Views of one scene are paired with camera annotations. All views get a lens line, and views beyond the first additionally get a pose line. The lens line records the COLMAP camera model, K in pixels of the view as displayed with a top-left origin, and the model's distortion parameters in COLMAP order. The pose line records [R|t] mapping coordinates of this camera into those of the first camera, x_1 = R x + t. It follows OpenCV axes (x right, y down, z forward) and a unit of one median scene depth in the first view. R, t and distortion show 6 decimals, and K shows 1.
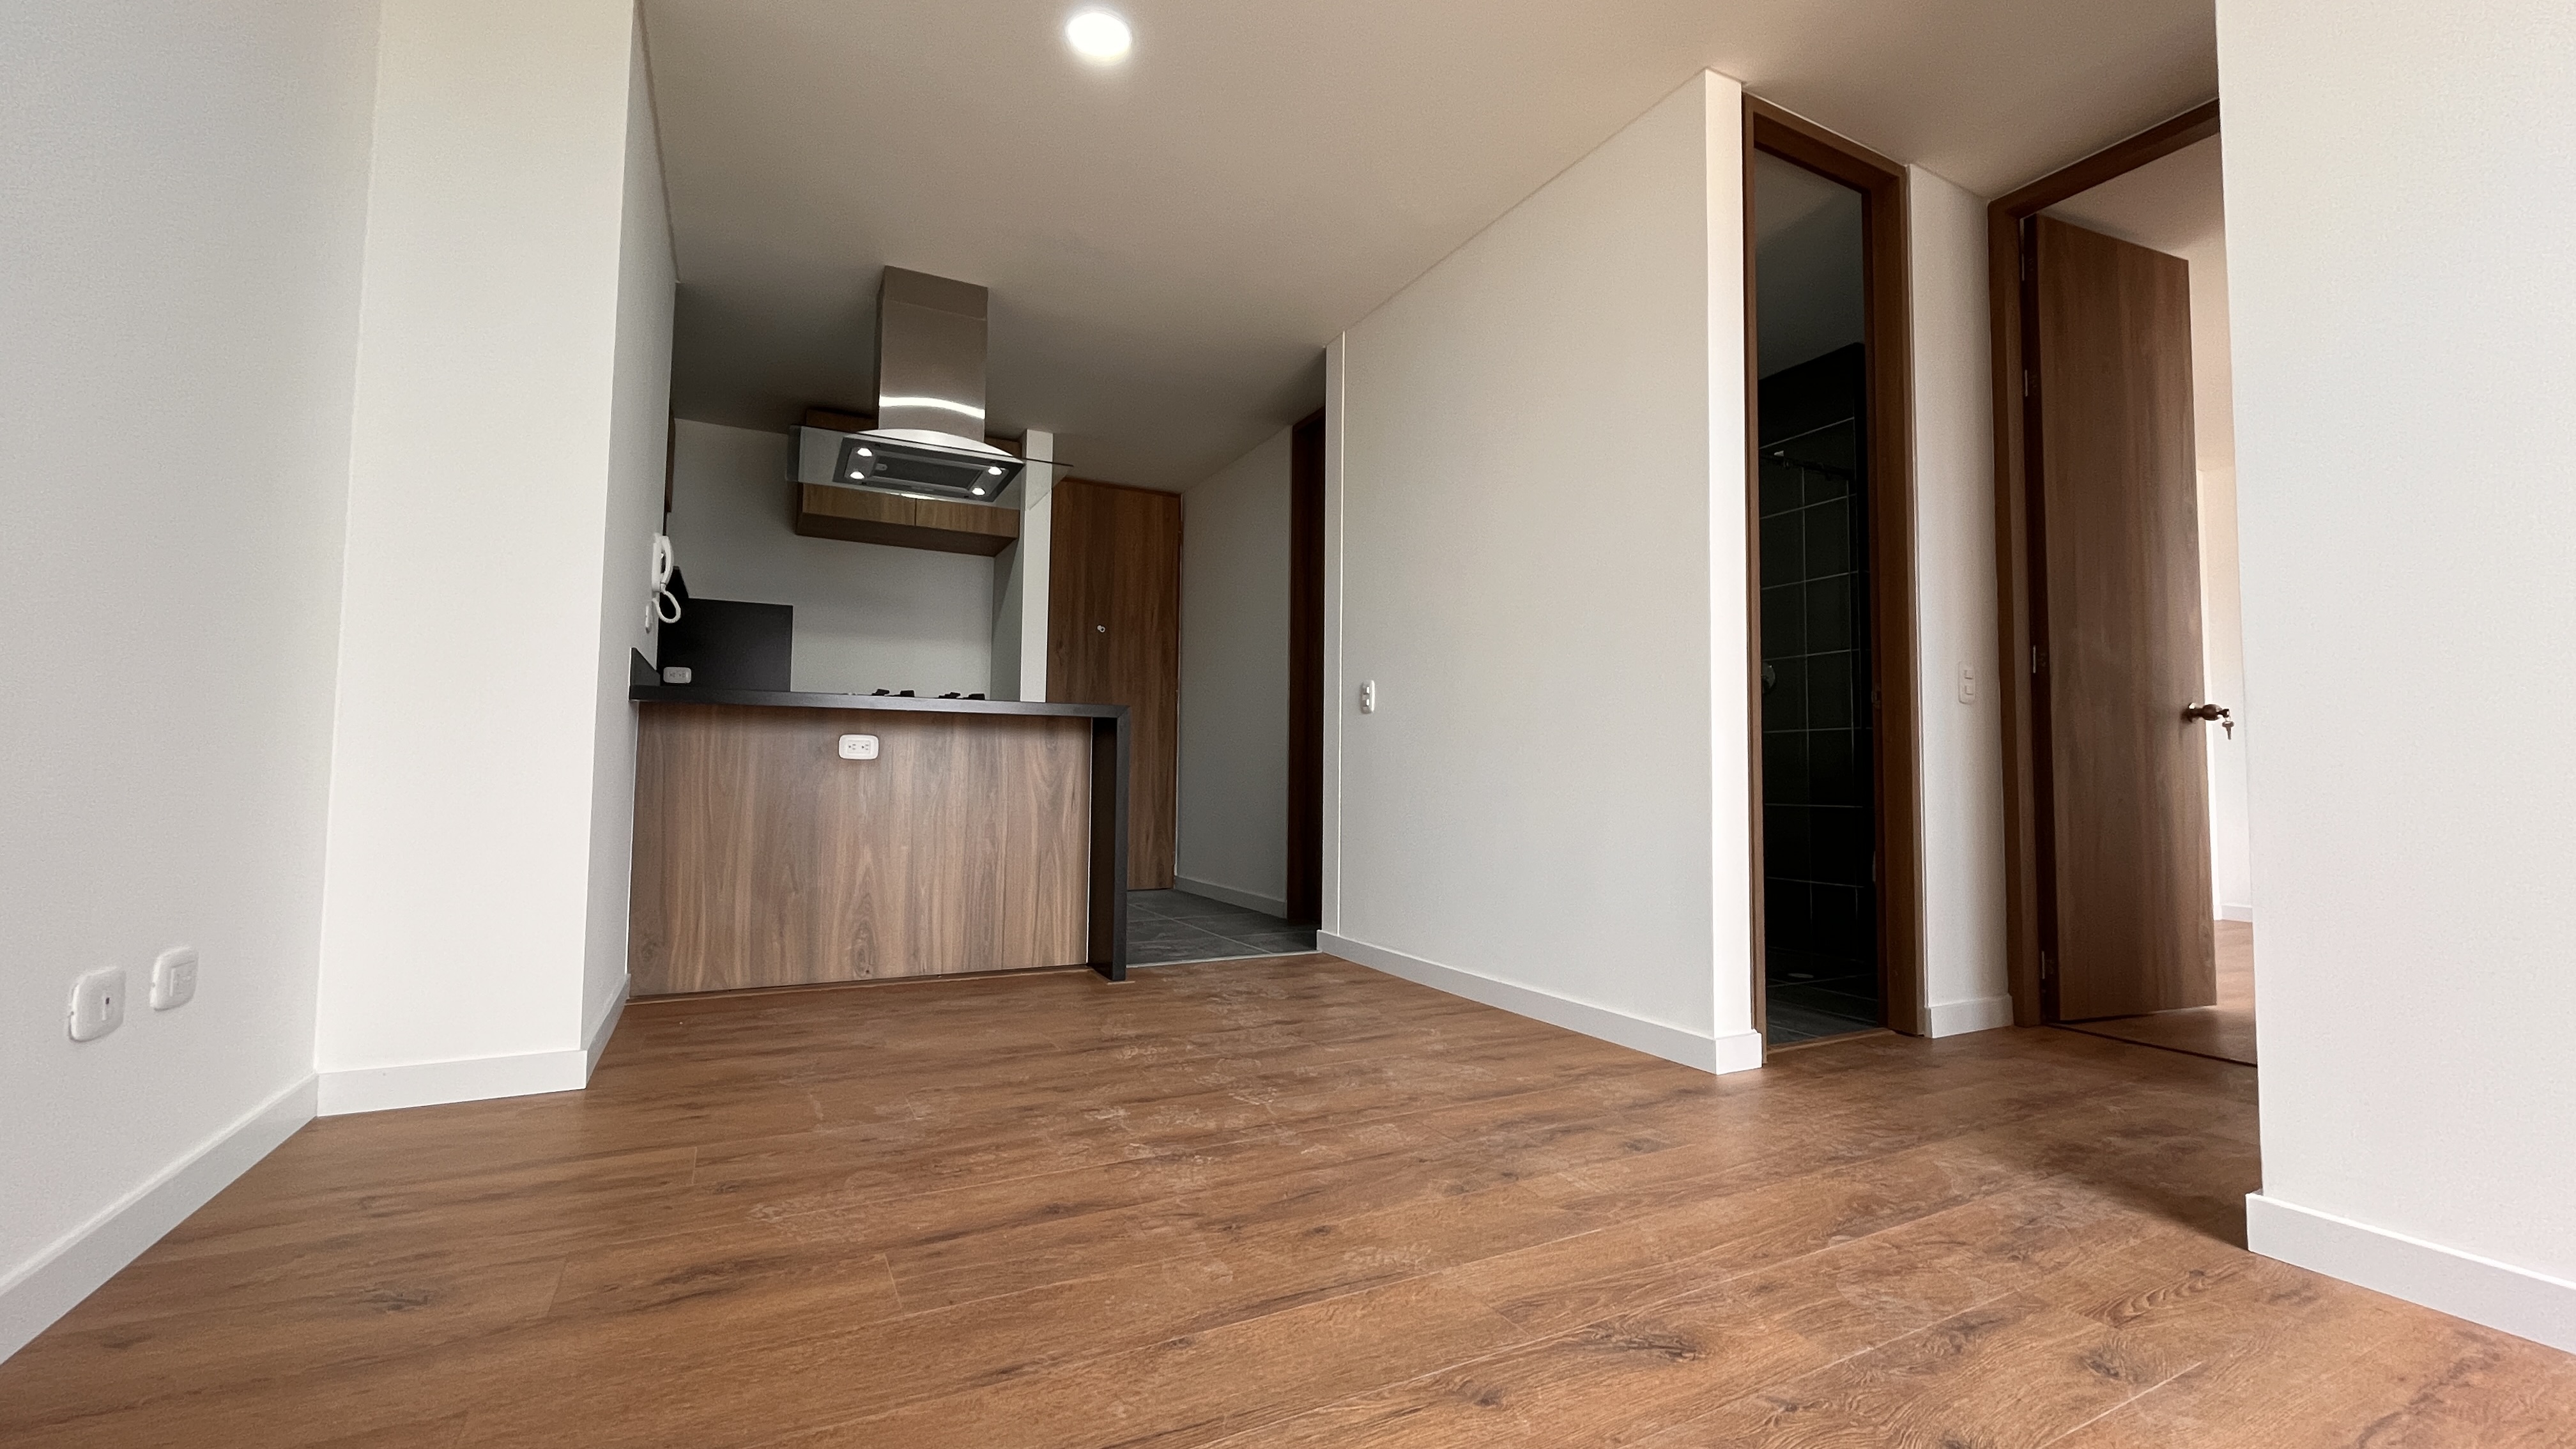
lens RADIAL K [[1040.7, 0, 1283.9], [0, 1040.7, 720.5], [0, 0, 1]] dist [0.000285, -0.000050]
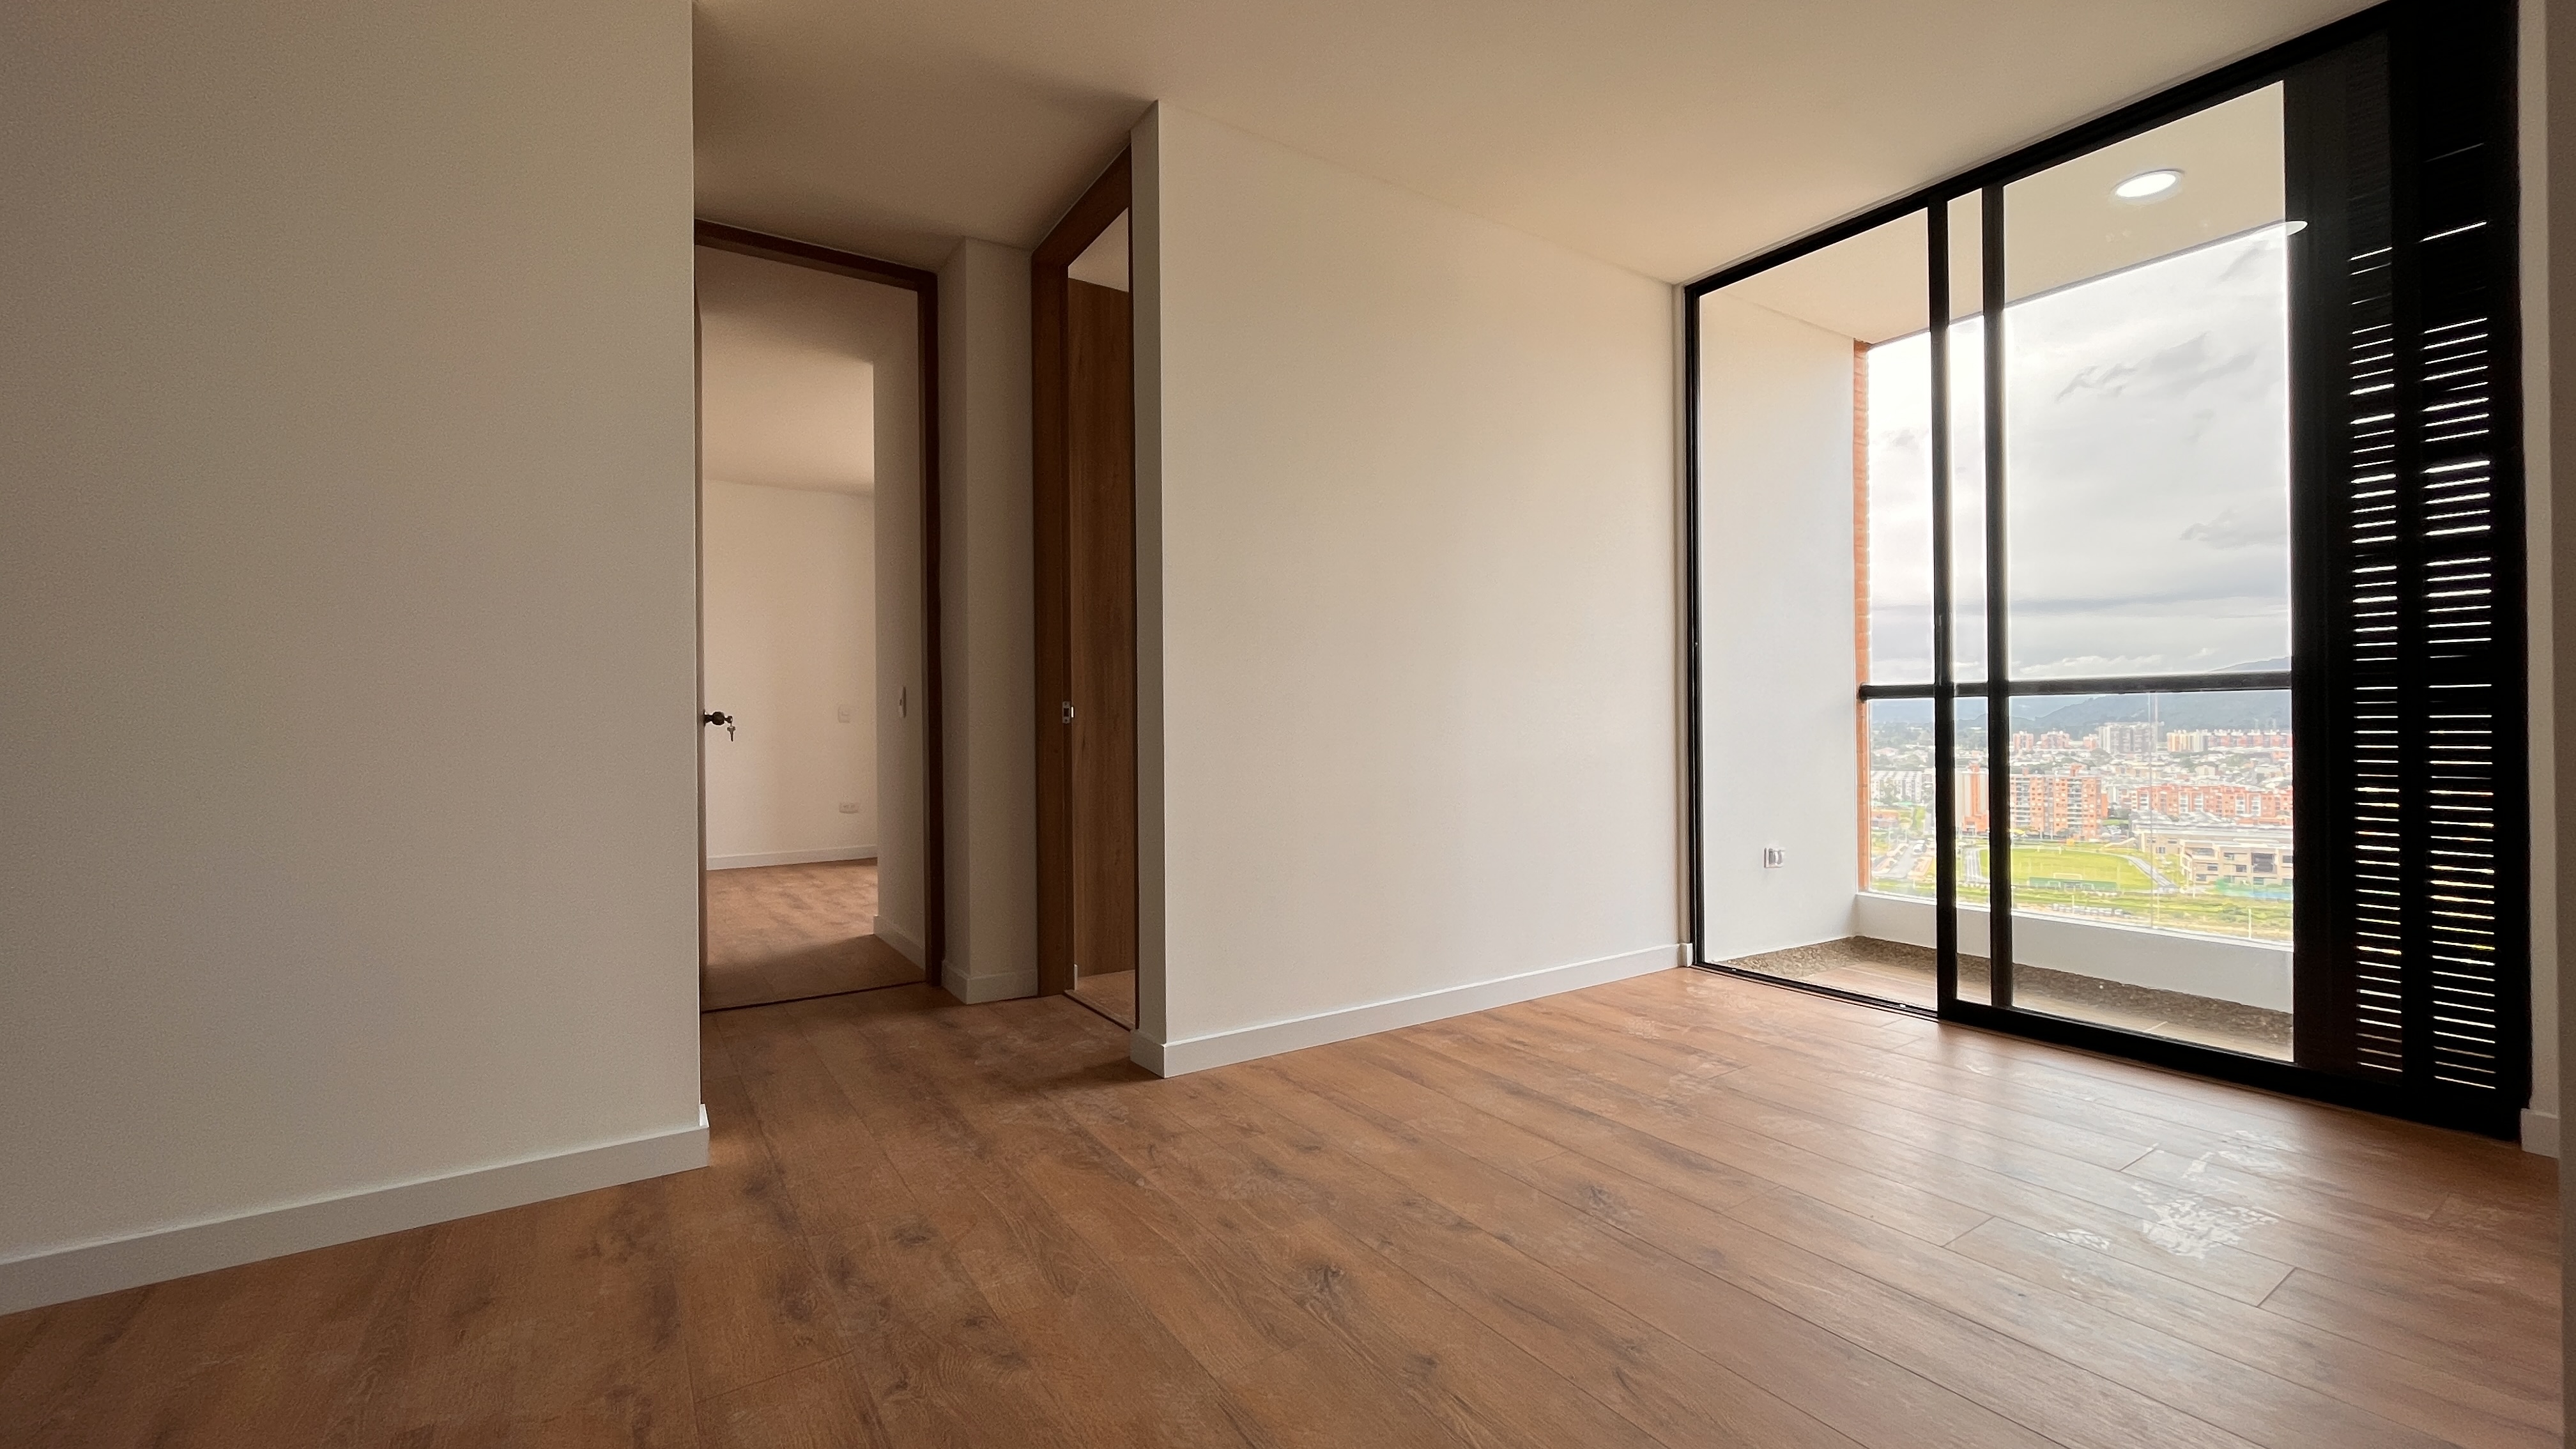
lens RADIAL K [[1040.7, 0, 1283.9], [0, 1040.7, 720.5], [0, 0, 1]] dist [0.000285, -0.000050]
pose [[-0.097752, -0.008735, 0.995172, -0.564880], [-0.050875, 0.998698, 0.003769, -0.066374], [-0.993910, -0.050261, -0.098069, 0.724967]]
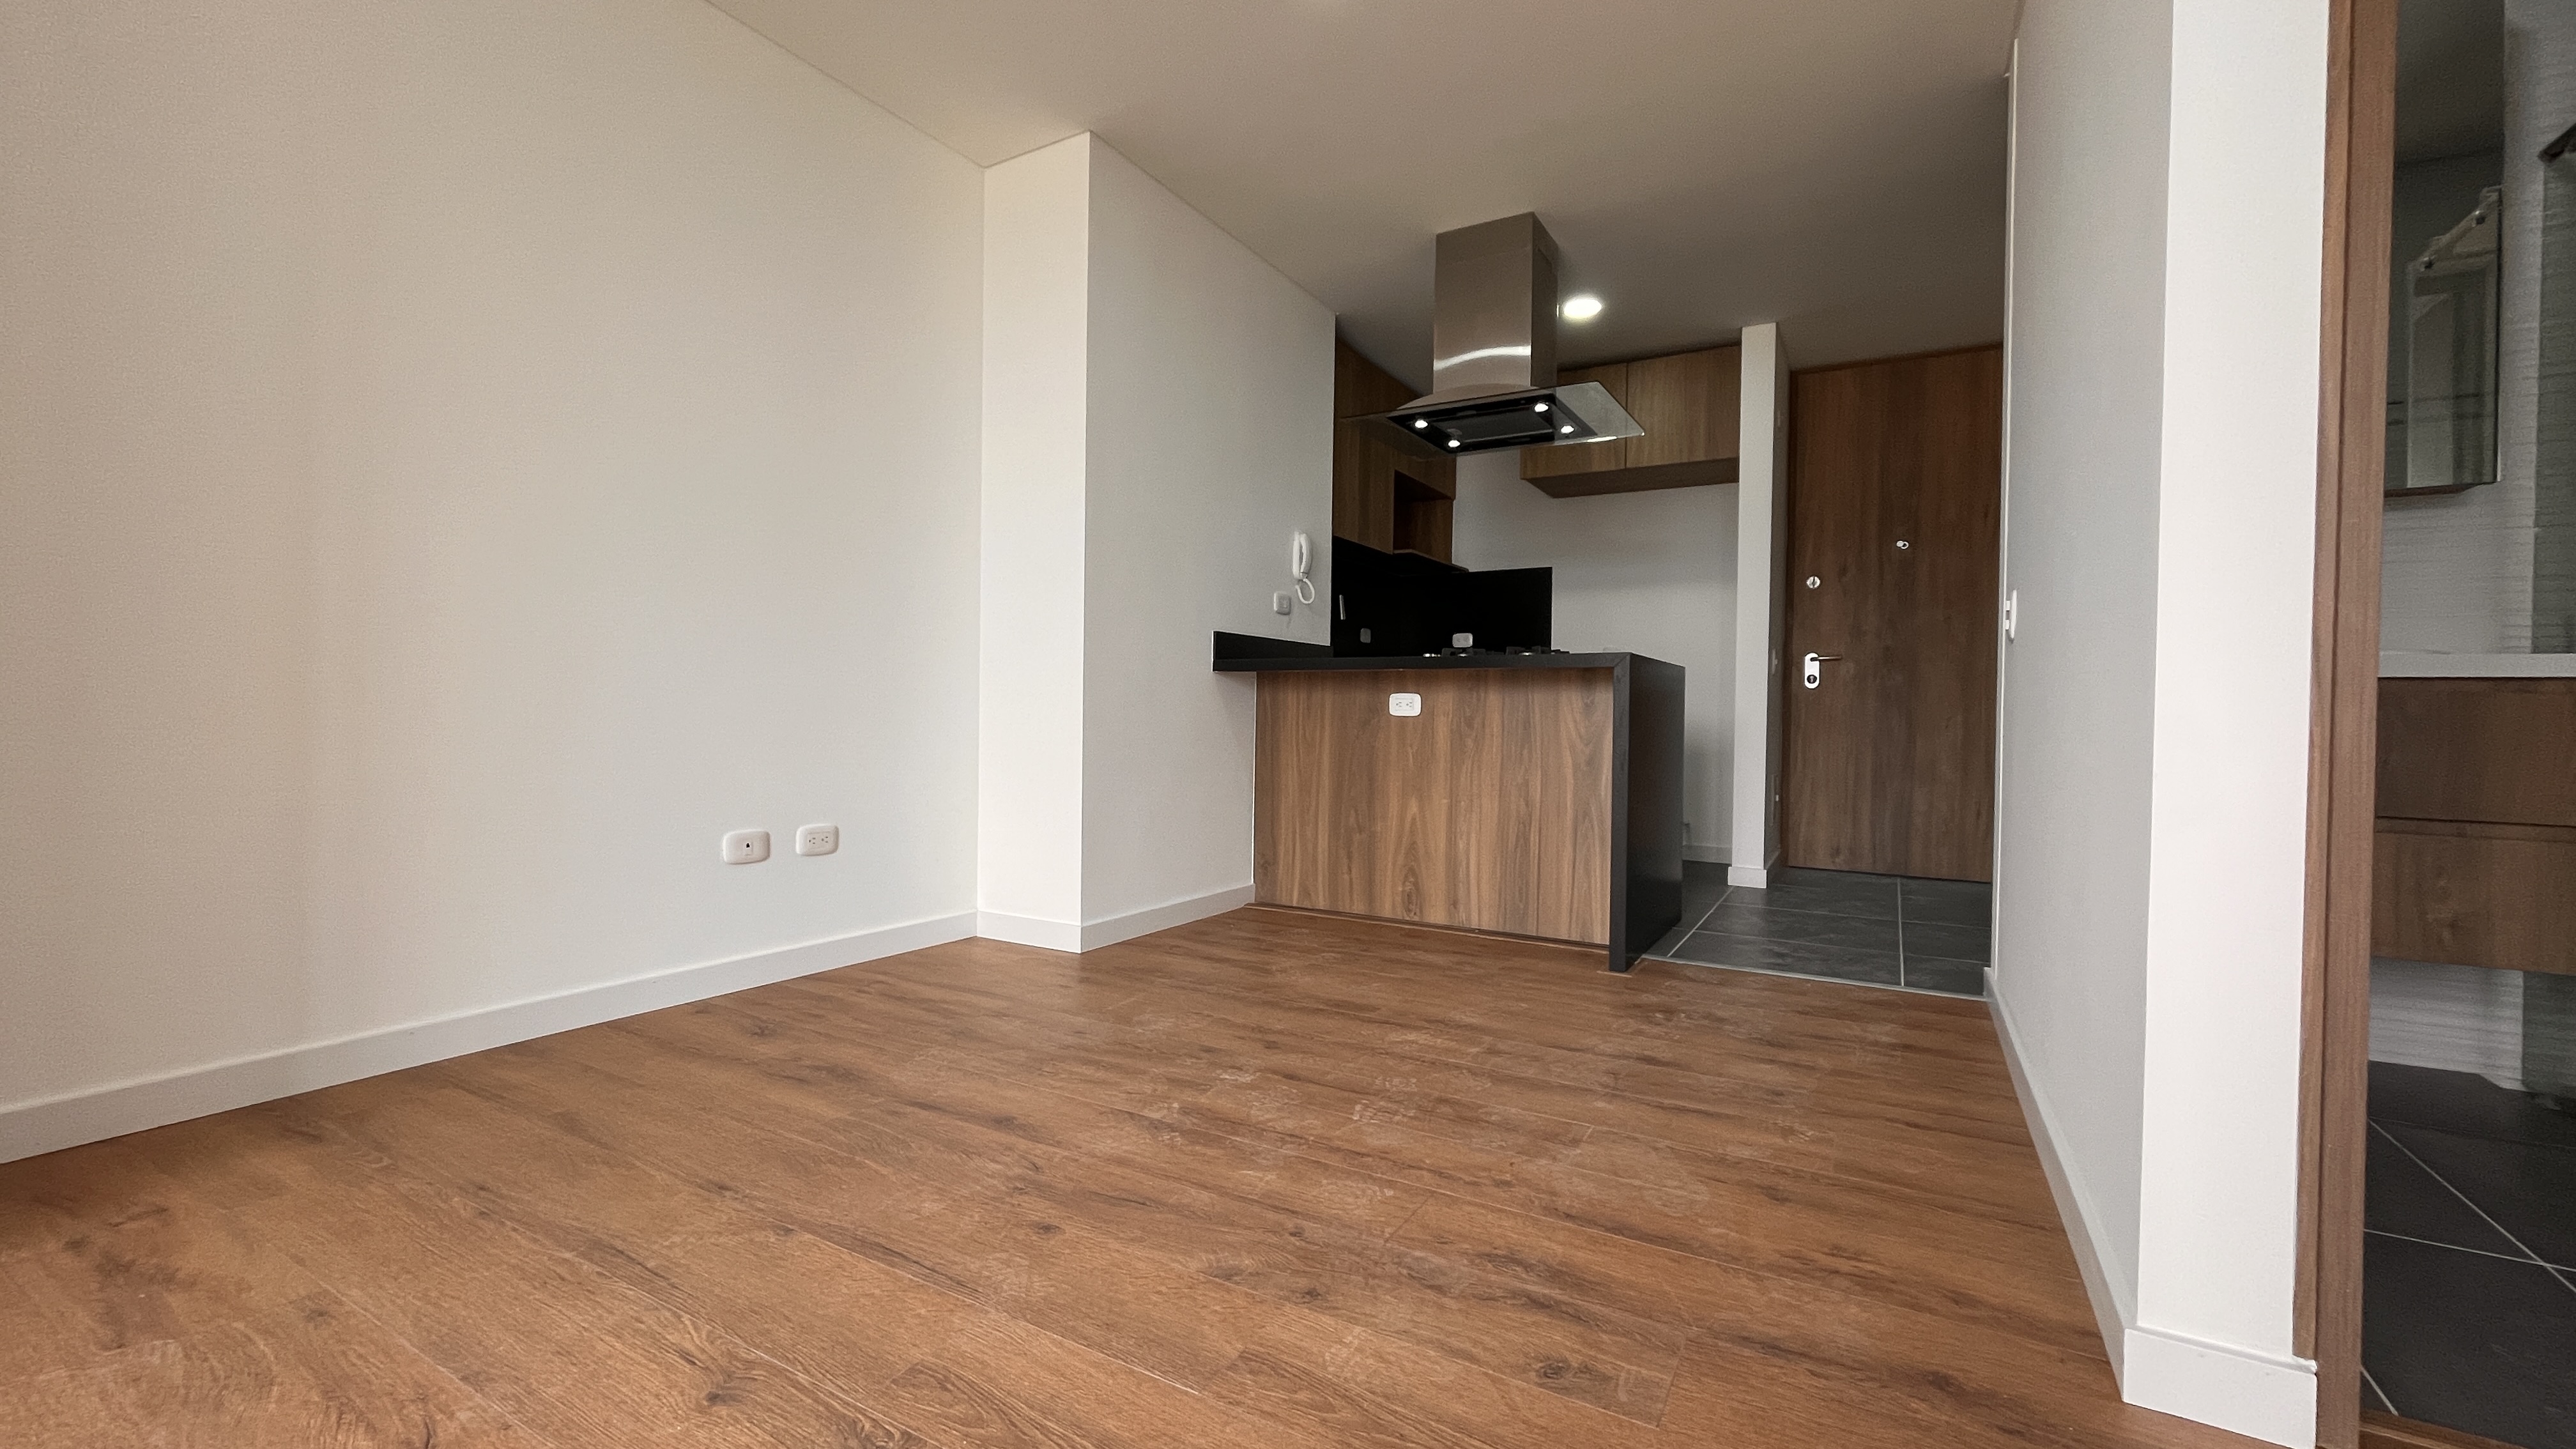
lens RADIAL K [[1040.7, 0, 1283.9], [0, 1040.7, 720.5], [0, 0, 1]] dist [0.000285, -0.000050]
pose [[0.534837, 0.003095, -0.844949, 0.700081], [0.040391, 0.998756, 0.029225, 0.008675], [0.843989, -0.049759, 0.534047, 0.519322]]
